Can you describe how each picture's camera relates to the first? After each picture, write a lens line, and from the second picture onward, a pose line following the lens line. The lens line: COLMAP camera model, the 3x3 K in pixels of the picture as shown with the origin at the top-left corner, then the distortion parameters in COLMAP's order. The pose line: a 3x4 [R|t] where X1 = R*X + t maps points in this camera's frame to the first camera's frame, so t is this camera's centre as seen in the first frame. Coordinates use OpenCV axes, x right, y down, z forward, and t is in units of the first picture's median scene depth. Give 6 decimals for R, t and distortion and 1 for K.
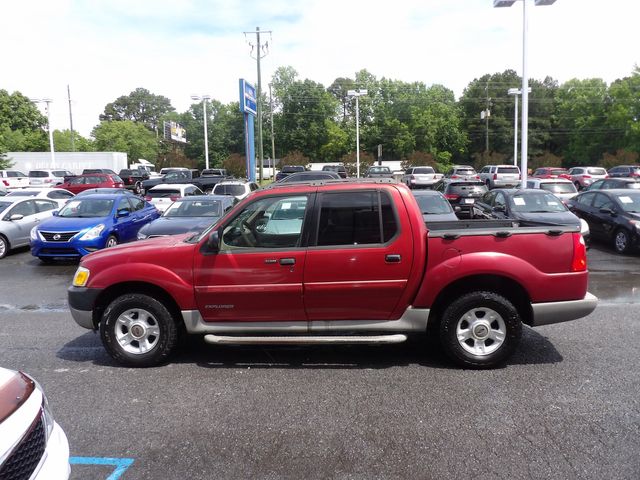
lens RADIAL K [[457.7, 0, 322.3], [0, 457.7, 238.9], [0, 0, 1]] dist [-0.011095, 0.009223]
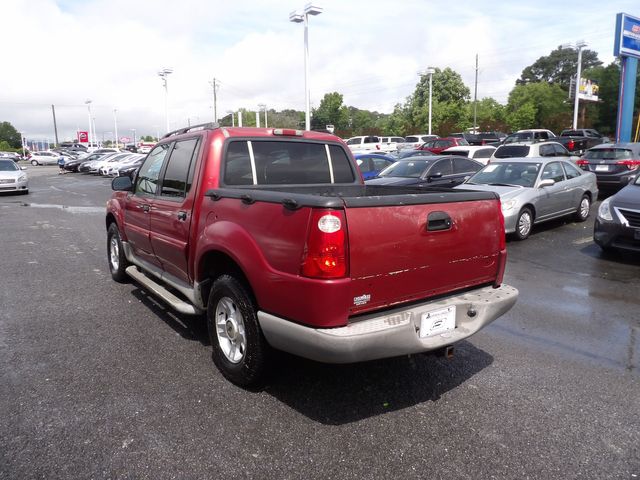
lens RADIAL K [[453.6, 0, 320.6], [0, 453.6, 236.4], [0, 0, 1]] dist [-0.019007, 0.007170]
pose [[0.631684, 0.140847, -0.762324, 0.145292], [-0.087519, 0.990027, 0.110397, -0.005752], [0.770270, -0.003018, 0.637711, 0.096961]]
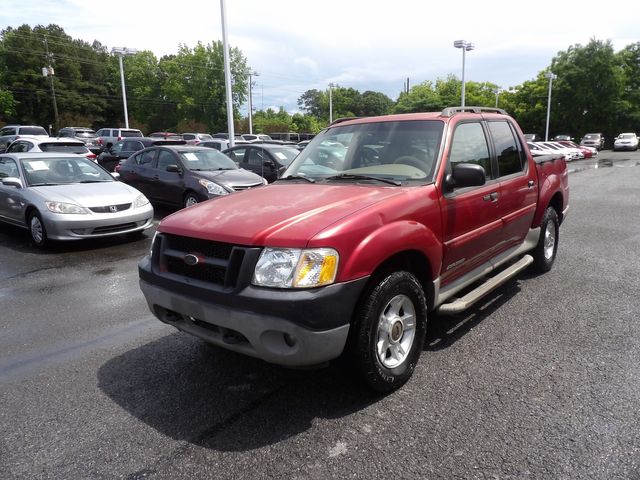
lens RADIAL K [[457.7, 0, 322.3], [0, 457.7, 238.9], [0, 0, 1]] dist [-0.011095, 0.009223]
pose [[0.591033, -0.148741, 0.792815, -0.147403], [0.099097, 0.988796, 0.111634, -0.000005], [-0.800537, 0.012586, 0.599151, 0.110516]]
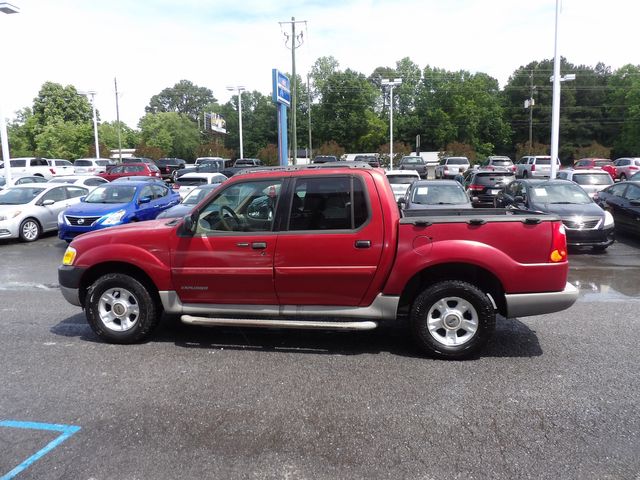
lens RADIAL K [[455.8, 0, 320.0], [0, 455.8, 240.0], [0, 0, 1]] dist [-0.007616, 0.003656]
pose [[0.995618, 0.019723, -0.091406, 0.022605], [-0.017680, 0.999577, 0.023107, 0.001714], [0.091823, -0.021390, 0.995546, 0.001457]]
